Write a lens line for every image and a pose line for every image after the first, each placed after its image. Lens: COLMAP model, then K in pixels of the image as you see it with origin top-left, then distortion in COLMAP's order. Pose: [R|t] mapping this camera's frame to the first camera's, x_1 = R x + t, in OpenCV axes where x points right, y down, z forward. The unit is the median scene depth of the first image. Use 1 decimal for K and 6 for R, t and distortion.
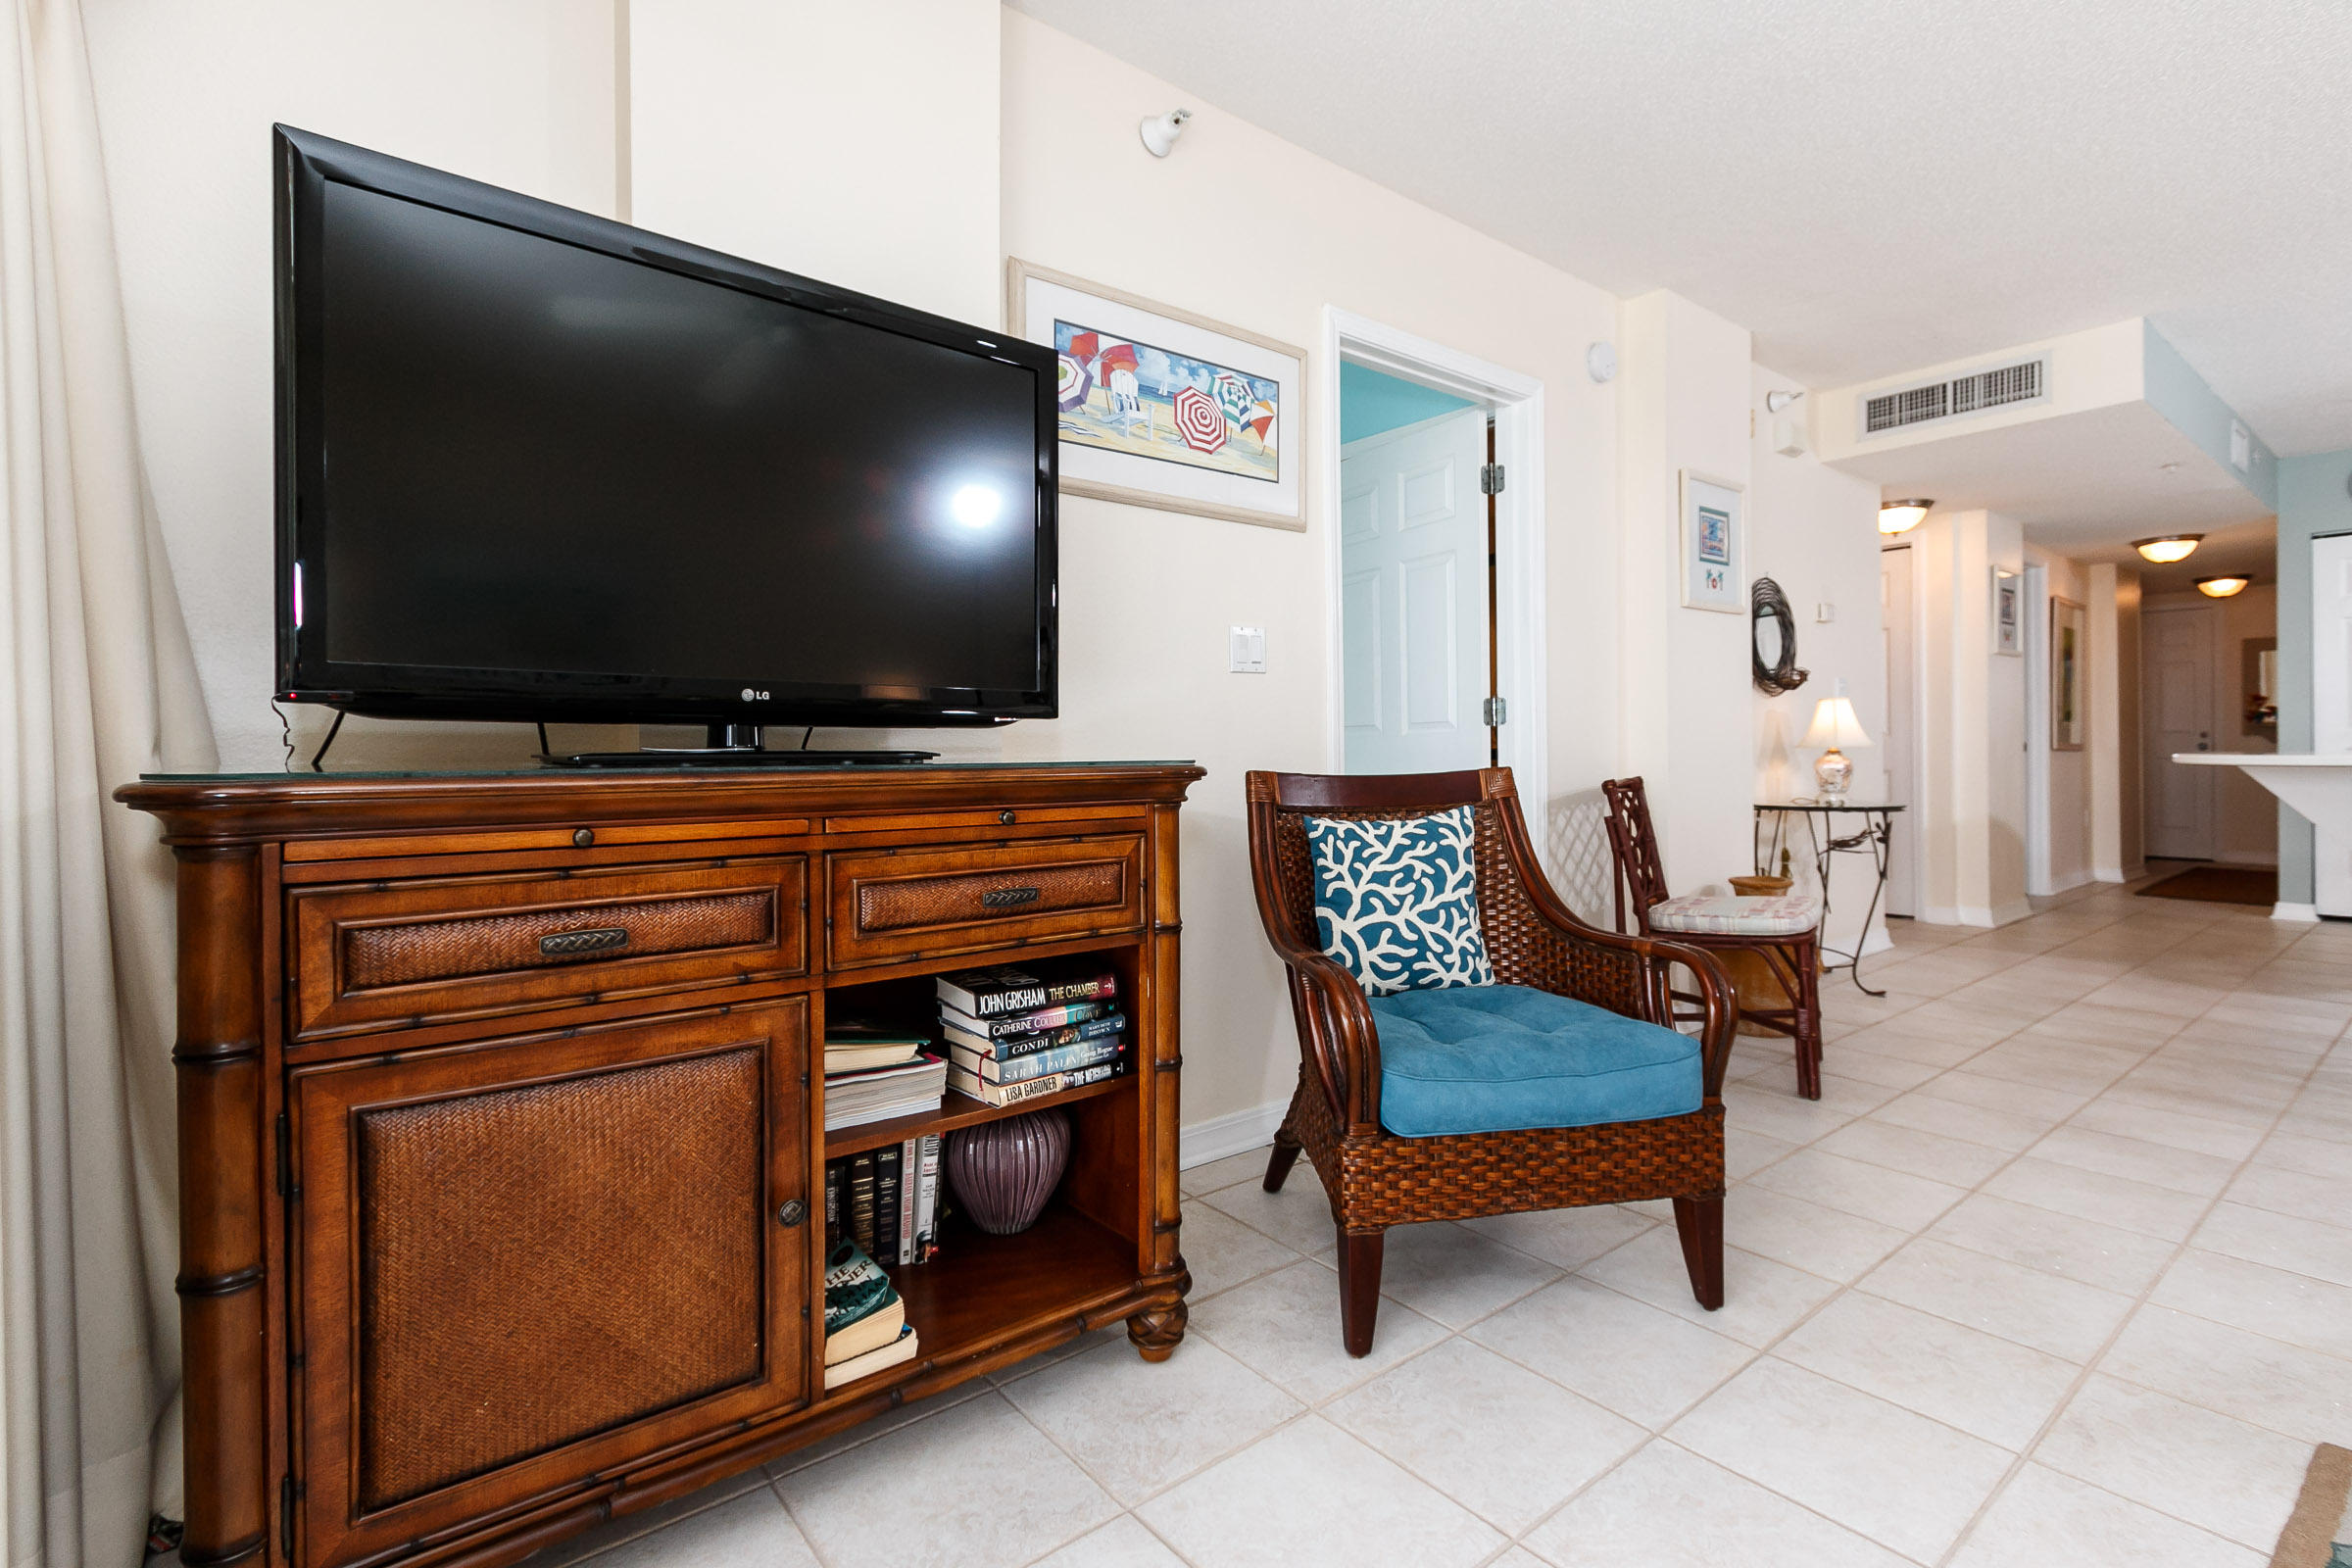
lens RADIAL K [[1104.4, 0, 1159.4], [0, 1104.4, 754.5], [0, 0, 1]] dist [0.004922, 0.000235]
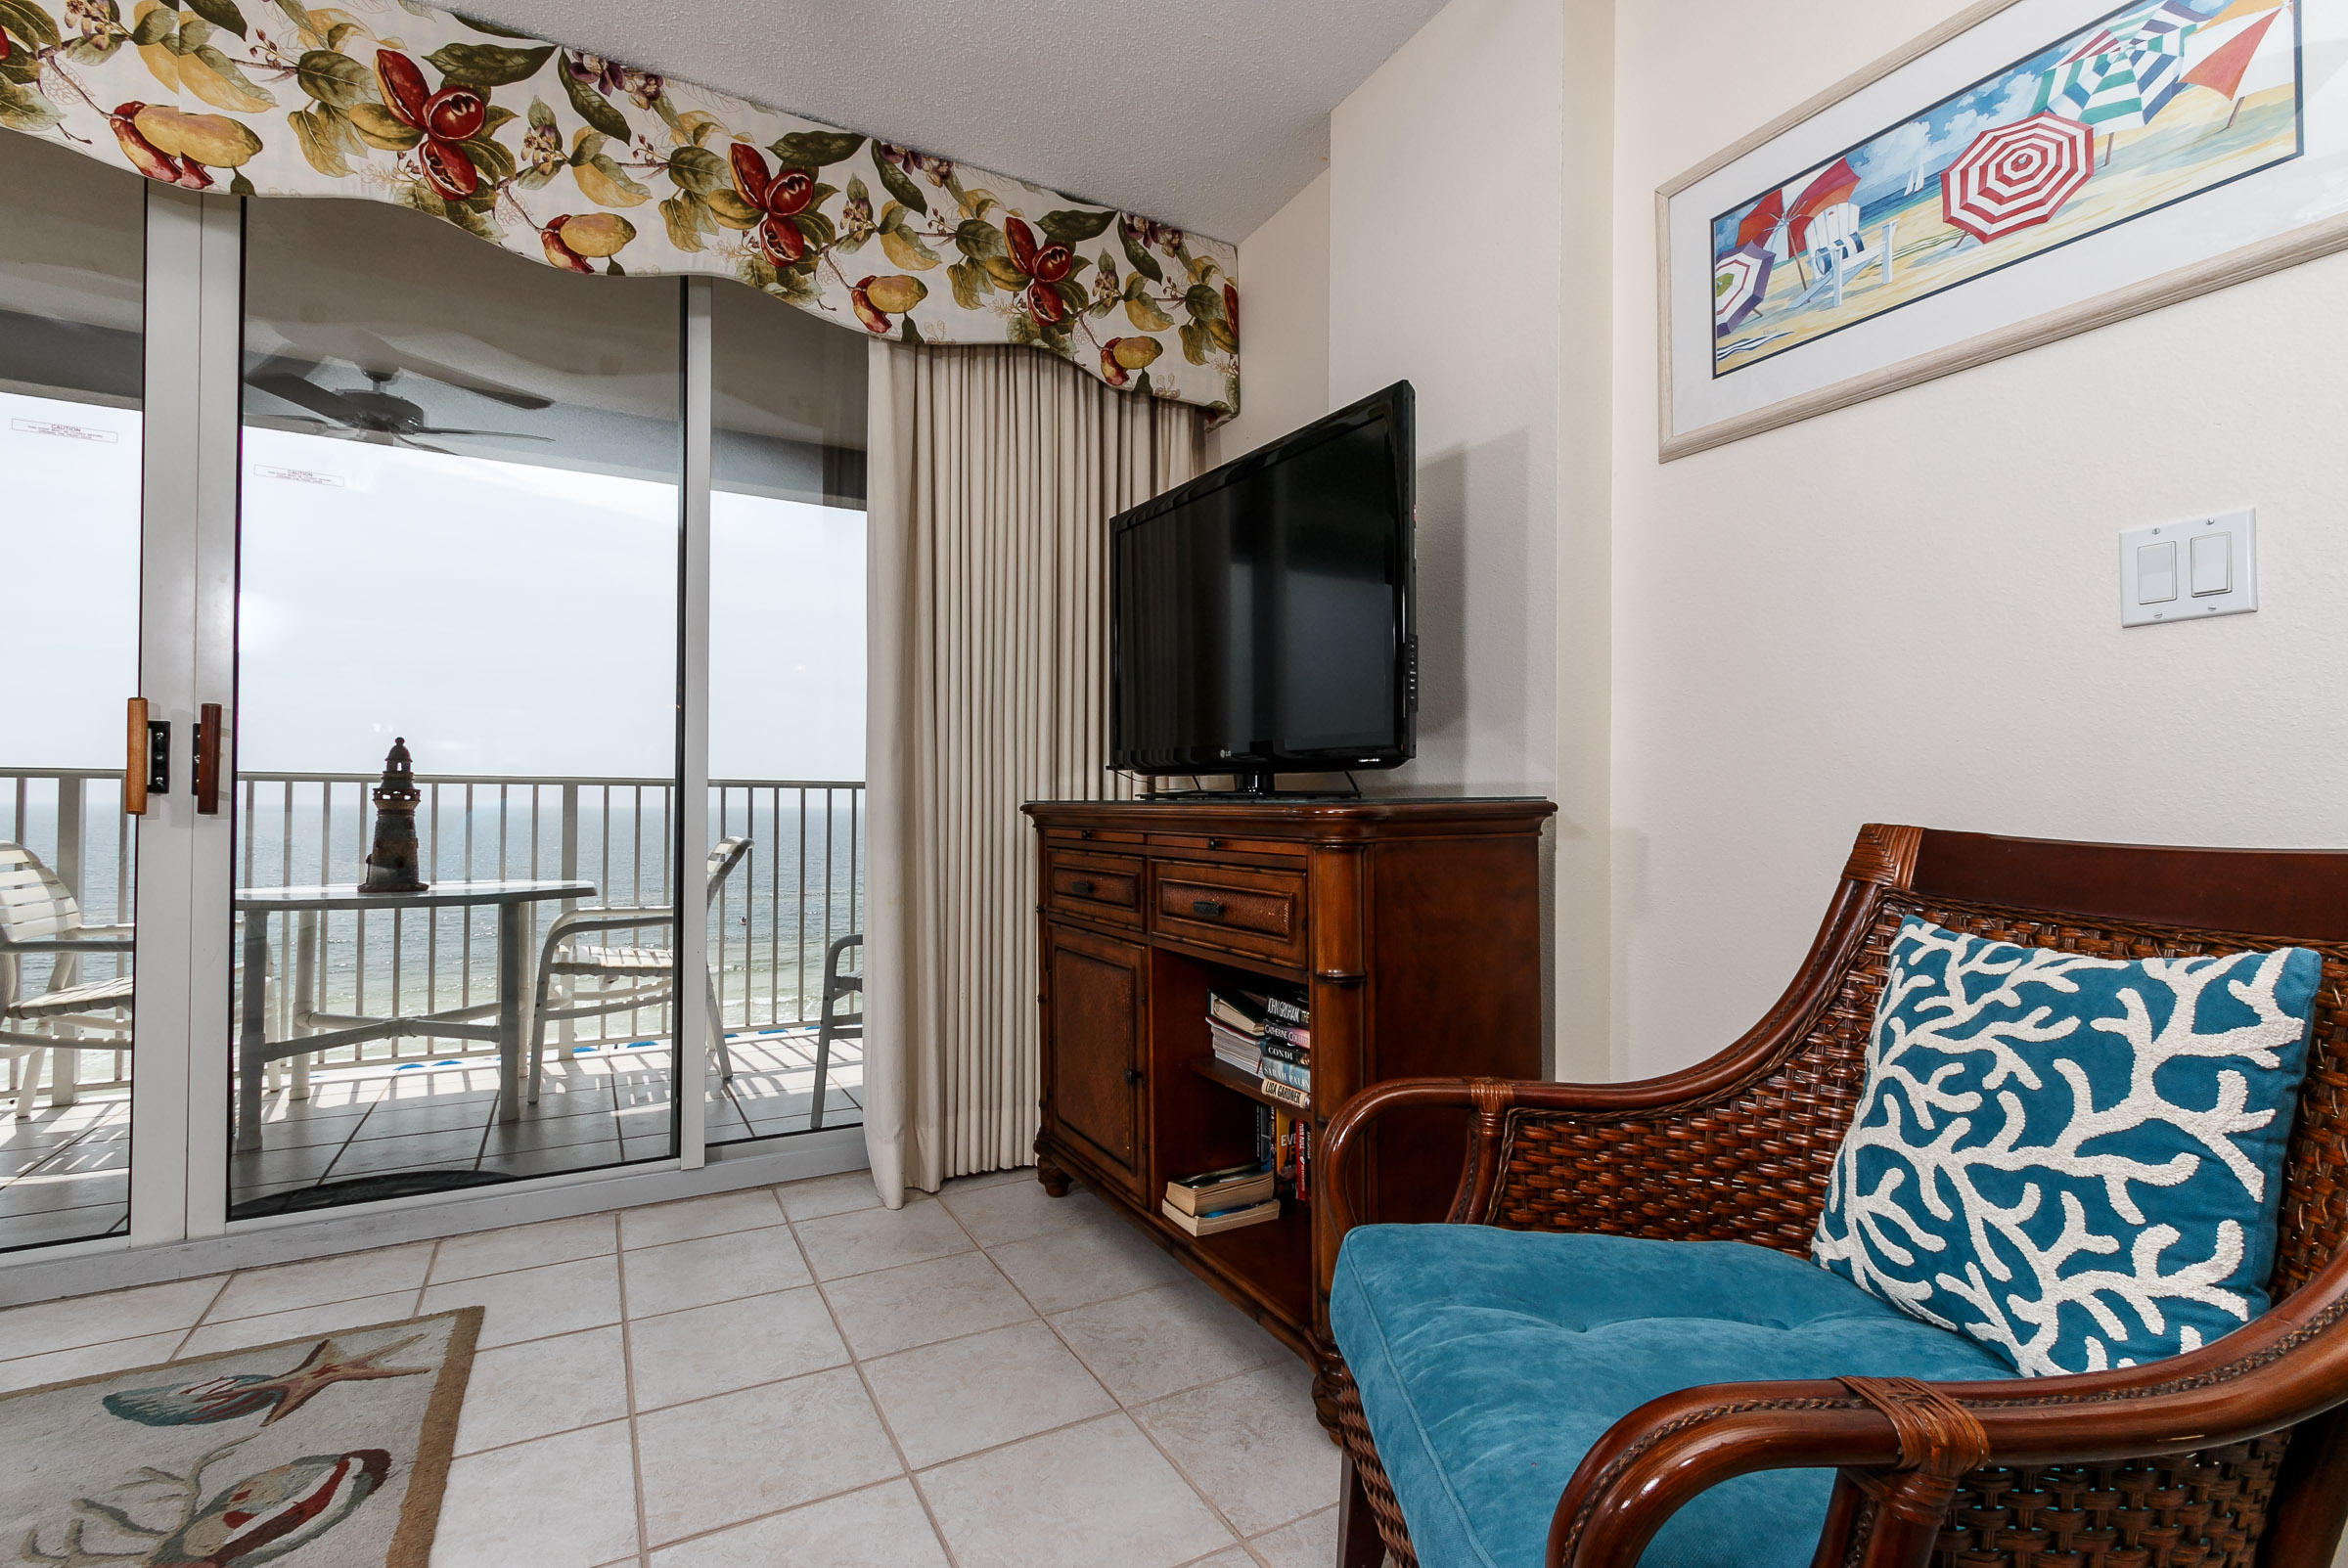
lens RADIAL K [[1068.0, 0, 1158.2], [0, 1068.0, 788.7], [0, 0, 1]] dist [0.005983, -0.001415]
pose [[-0.171908, -0.006423, -0.985092, 0.702674], [-0.004667, 0.999973, -0.005705, 0.001732], [0.985102, 0.003617, -0.171933, 0.767135]]
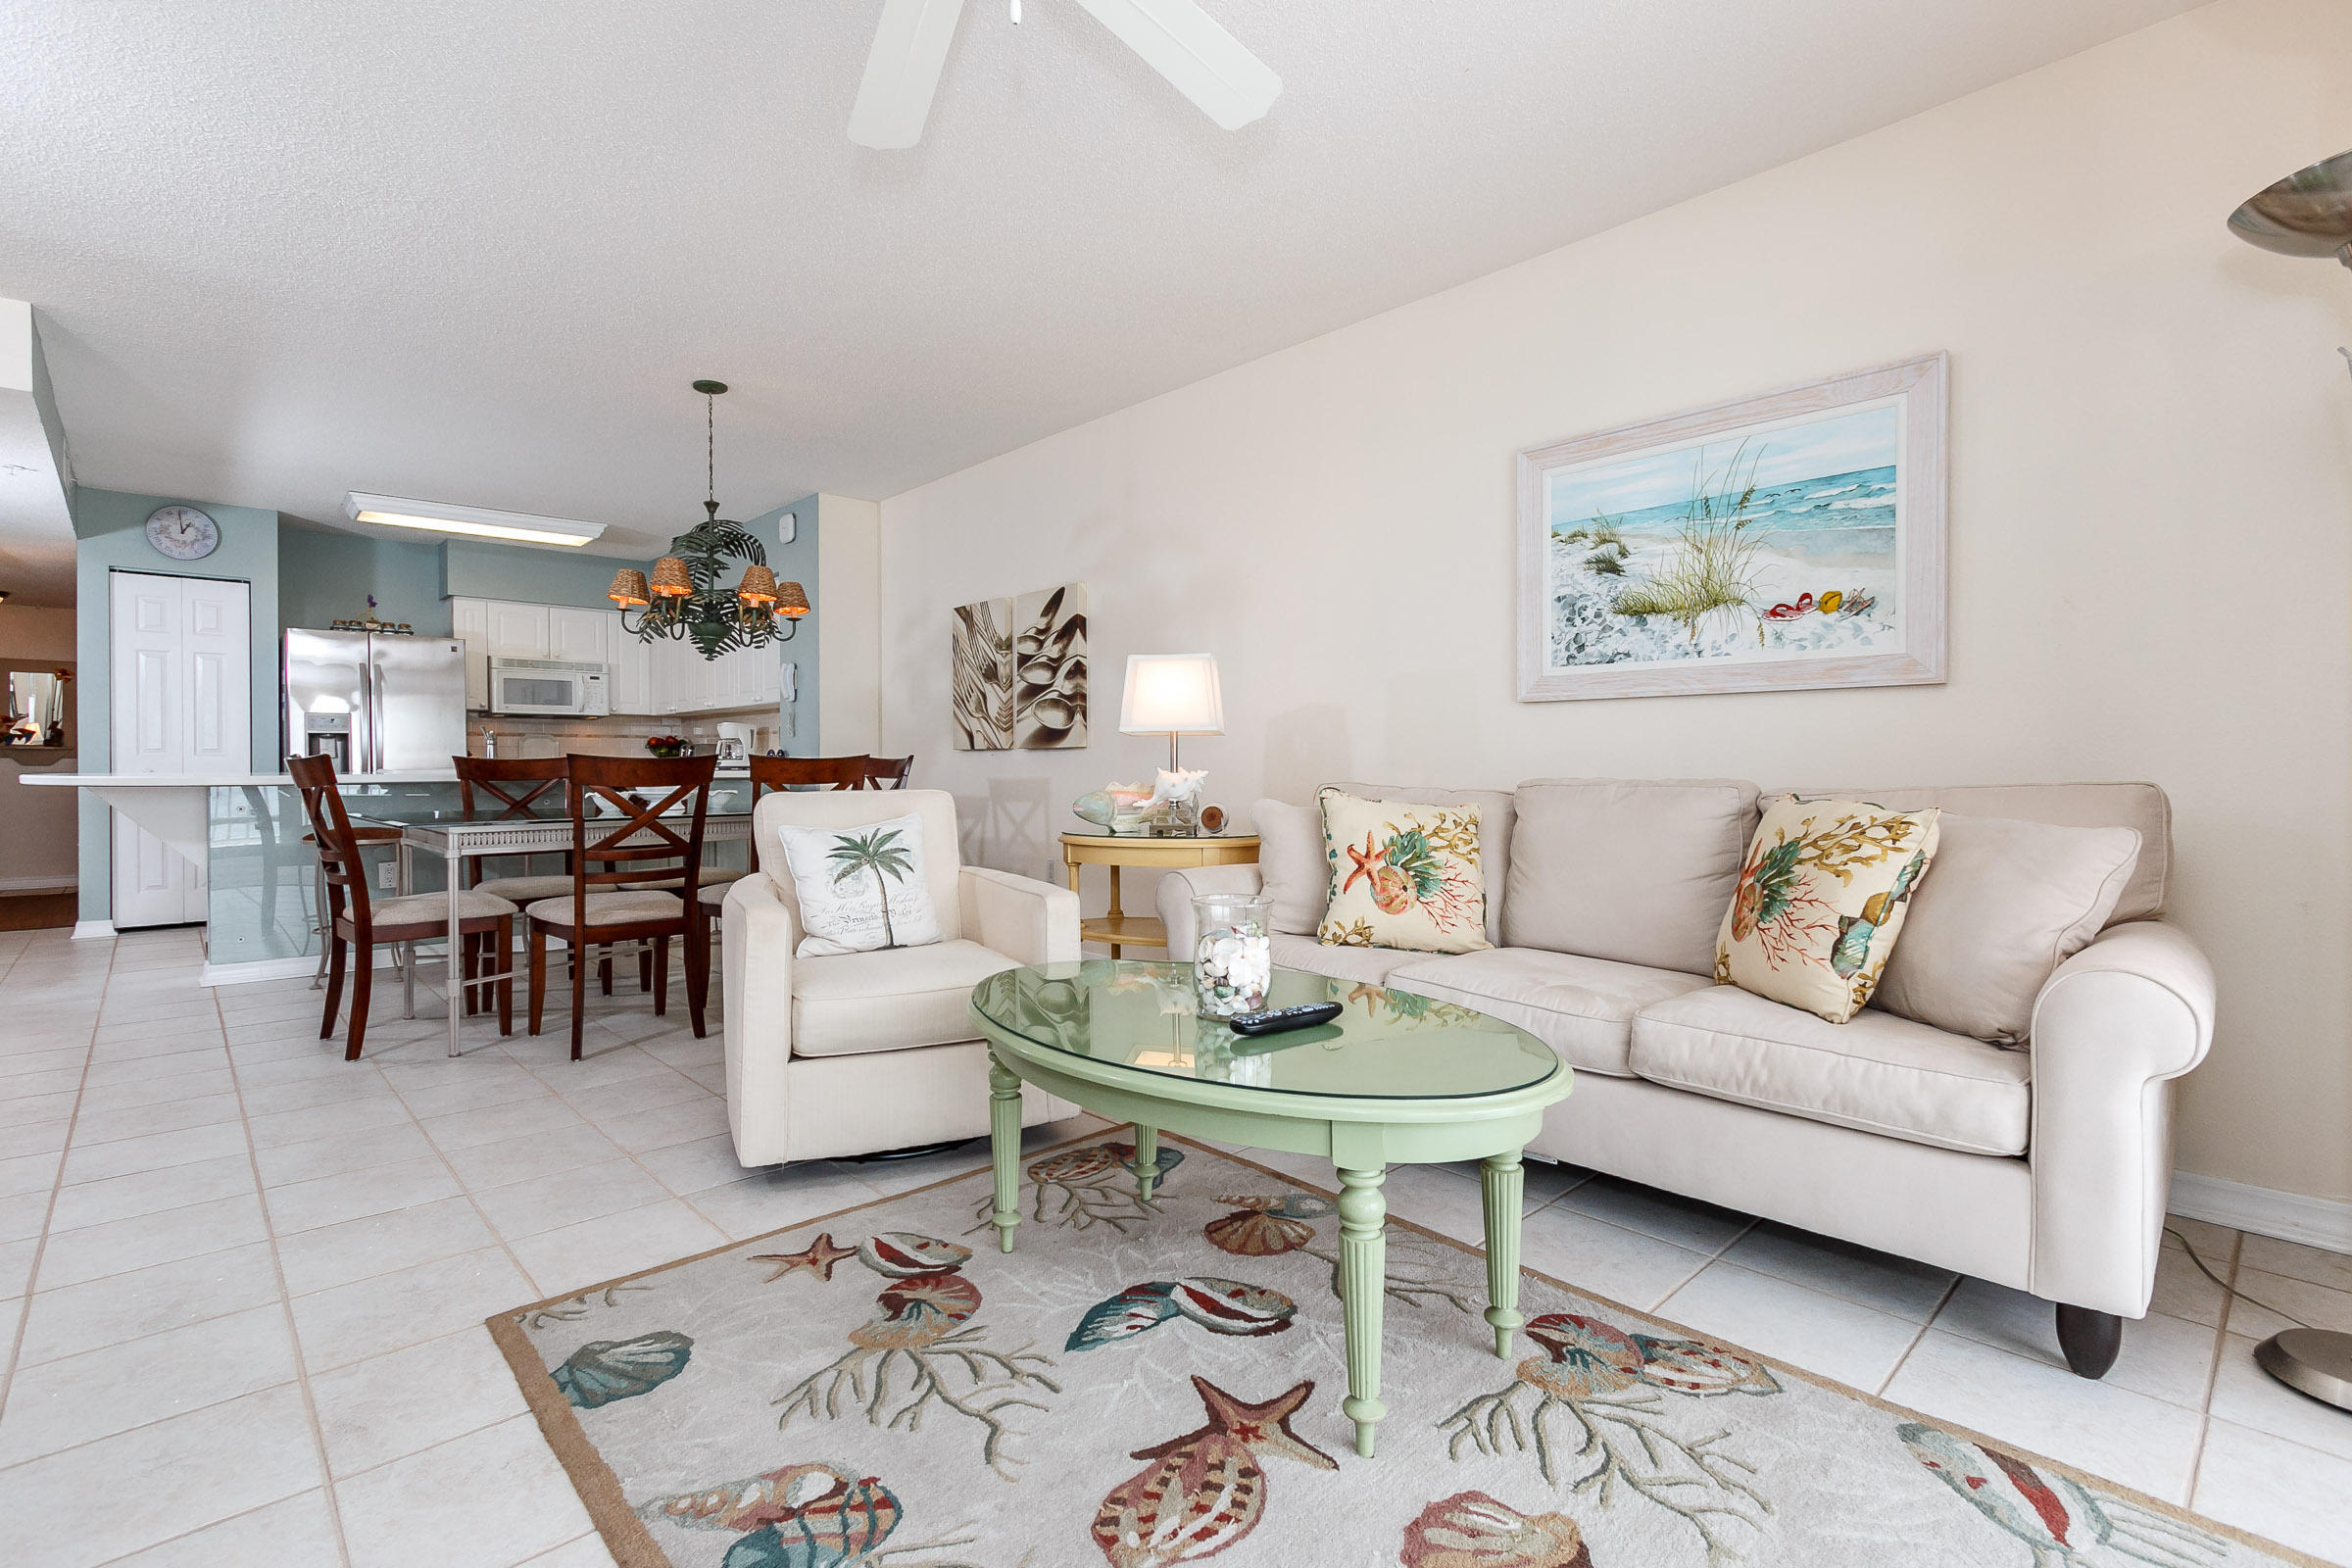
lens RADIAL K [[1074.7, 0, 1160.2], [0, 1074.7, 771.7], [0, 0, 1]] dist [0.012896, -0.000761]
pose [[-0.078555, 0.003182, 0.996905, -0.158355], [0.004117, 0.999987, -0.002867, 0.005533], [-0.996901, 0.003879, -0.078567, 0.223263]]
